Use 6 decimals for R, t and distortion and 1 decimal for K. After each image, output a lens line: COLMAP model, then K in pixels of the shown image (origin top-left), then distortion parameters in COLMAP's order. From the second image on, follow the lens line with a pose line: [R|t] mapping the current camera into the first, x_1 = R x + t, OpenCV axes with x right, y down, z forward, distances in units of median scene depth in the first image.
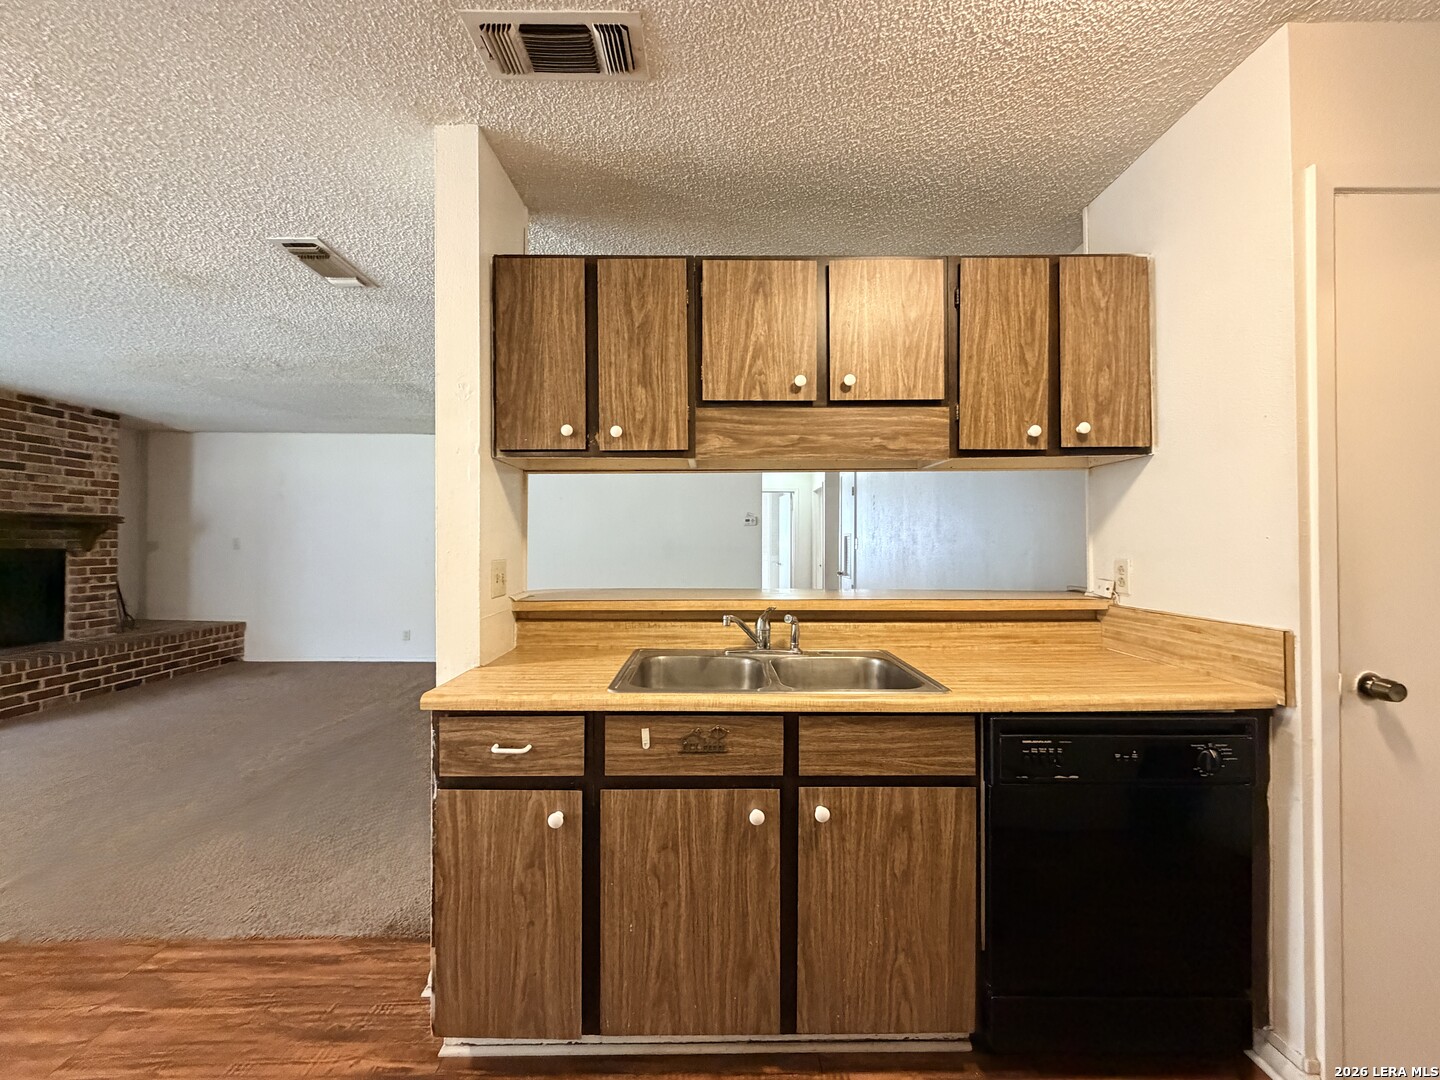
lens RADIAL K [[577.5, 0, 720.6], [0, 577.5, 538.7], [0, 0, 1]] dist [0.000237, 0.000525]
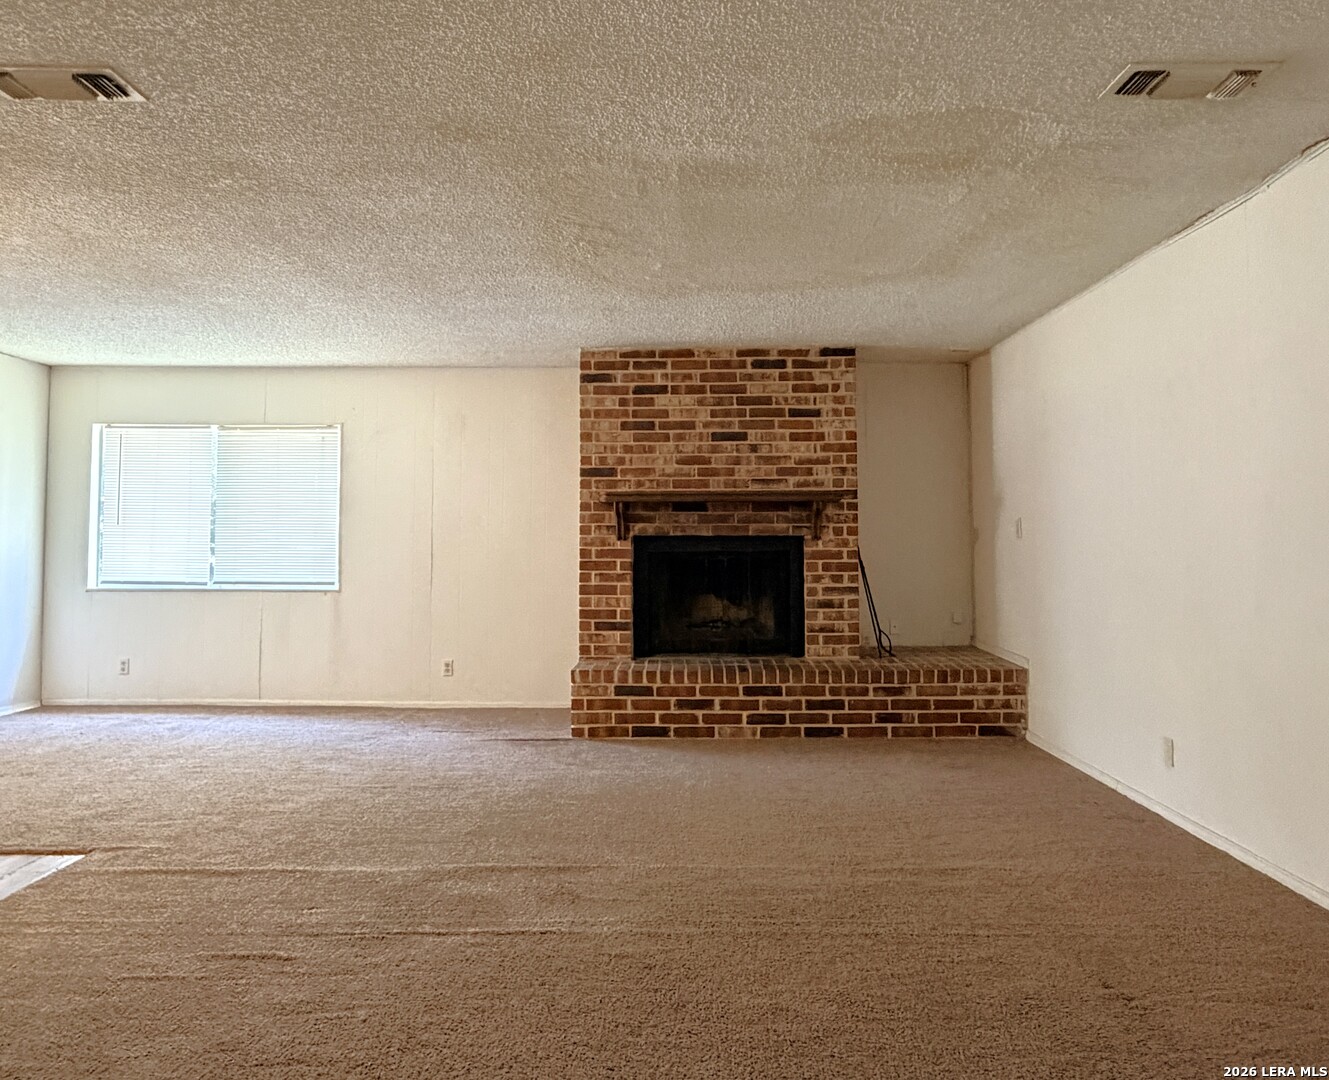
lens RADIAL K [[1009.9, 0, 671.2], [0, 1009.9, 482.9], [0, 0, 1]] dist [0.006050, -0.008416]
pose [[-0.017735, -0.060786, -0.997993, 0.205174], [0.010351, 0.998086, -0.060976, 0.025803], [0.999789, -0.011412, -0.017072, 0.831201]]
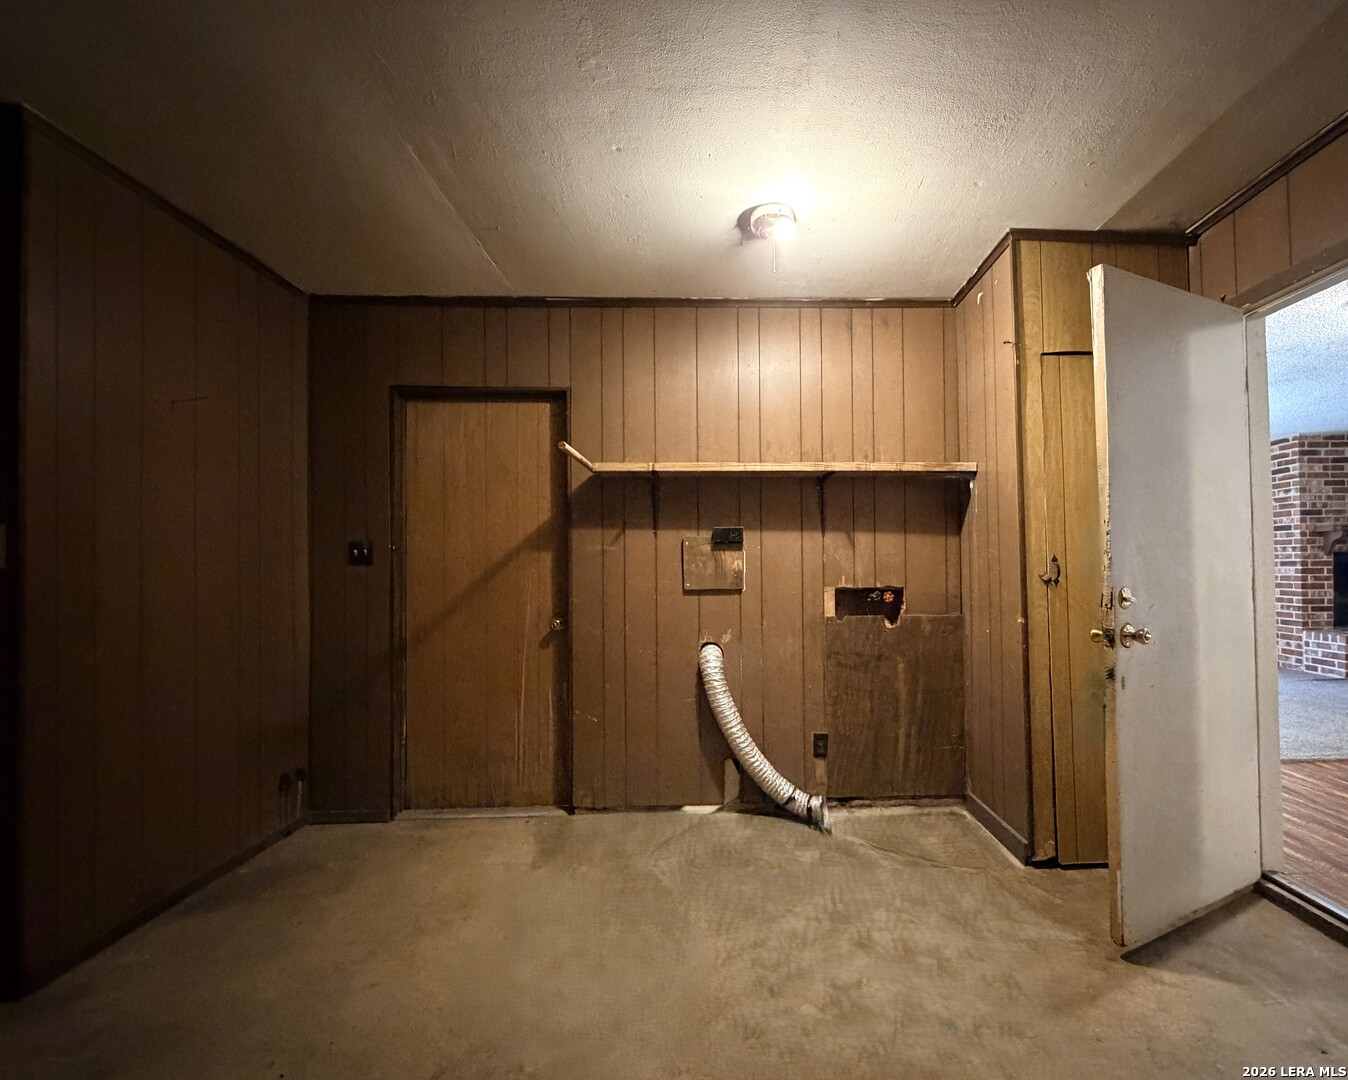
lens RADIAL K [[593.4, 0, 746.6], [0, 593.4, 561.5], [0, 0, 1]] dist [-0.000363, -0.000093]
pose [[0.037300, -0.018021, -0.999142, 0.074987], [0.018683, 0.999675, -0.017333, 0.031746], [0.999129, -0.018021, 0.037624, -0.485267]]
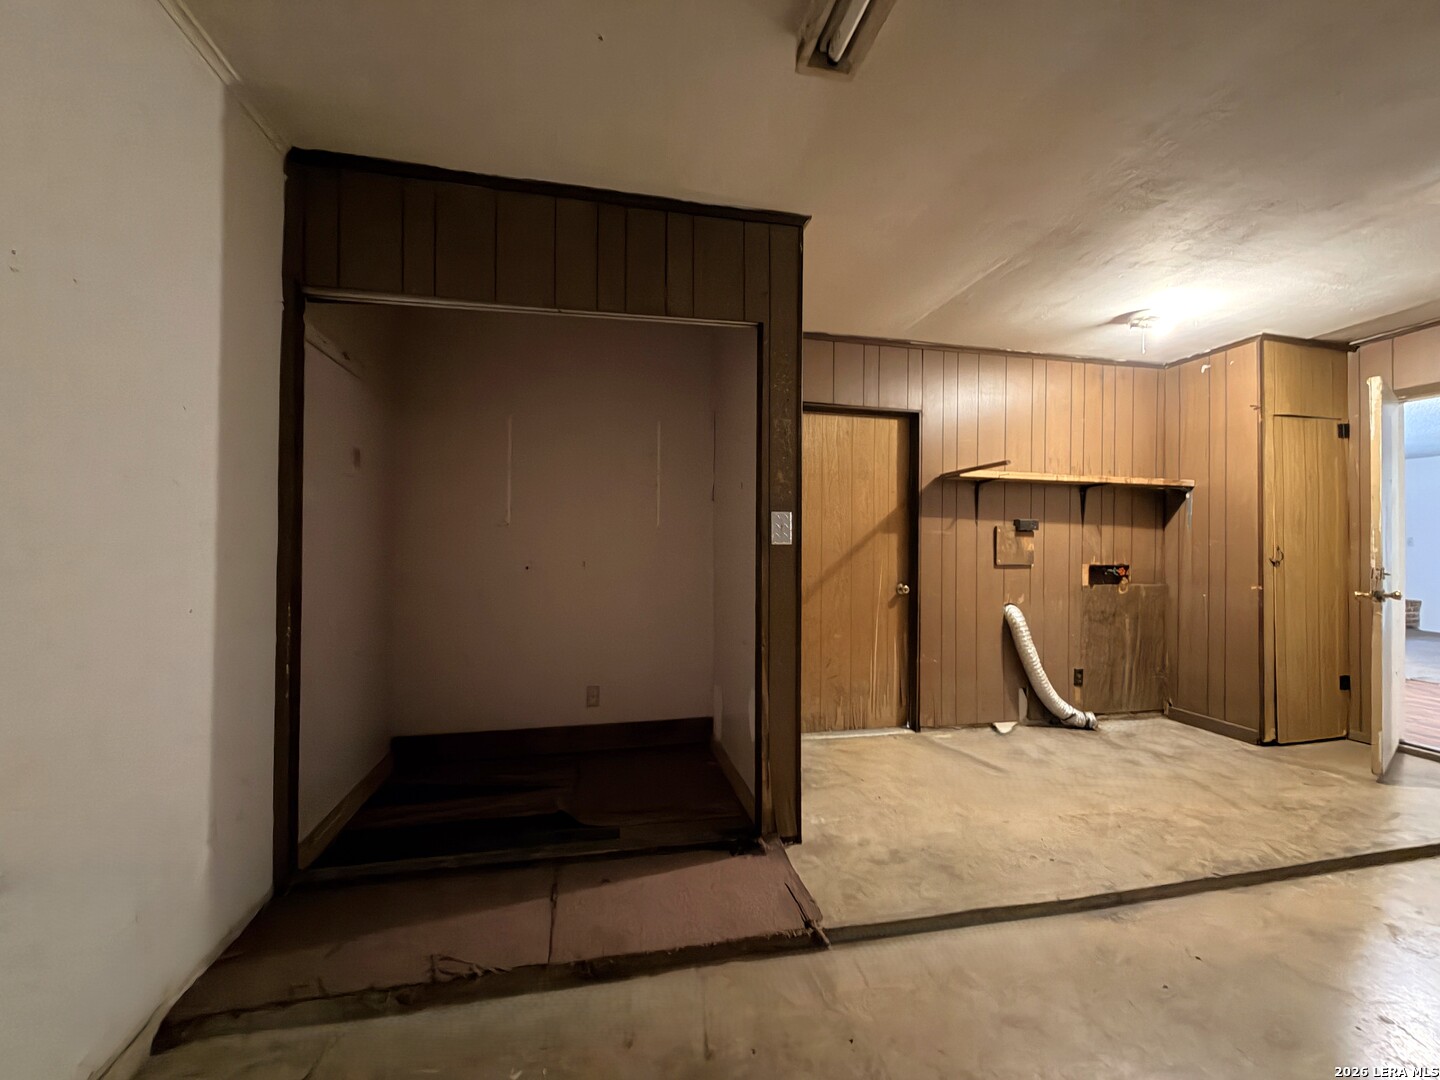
lens RADIAL K [[577.5, 0, 720.6], [0, 577.5, 544.2], [0, 0, 1]] dist [0.000237, 0.000525]
pose [[0.211179, -0.005509, -0.977432, 0.301364], [-0.000756, 0.999983, -0.005799, 0.016913], [0.977447, 0.001964, 0.211171, -1.898342]]
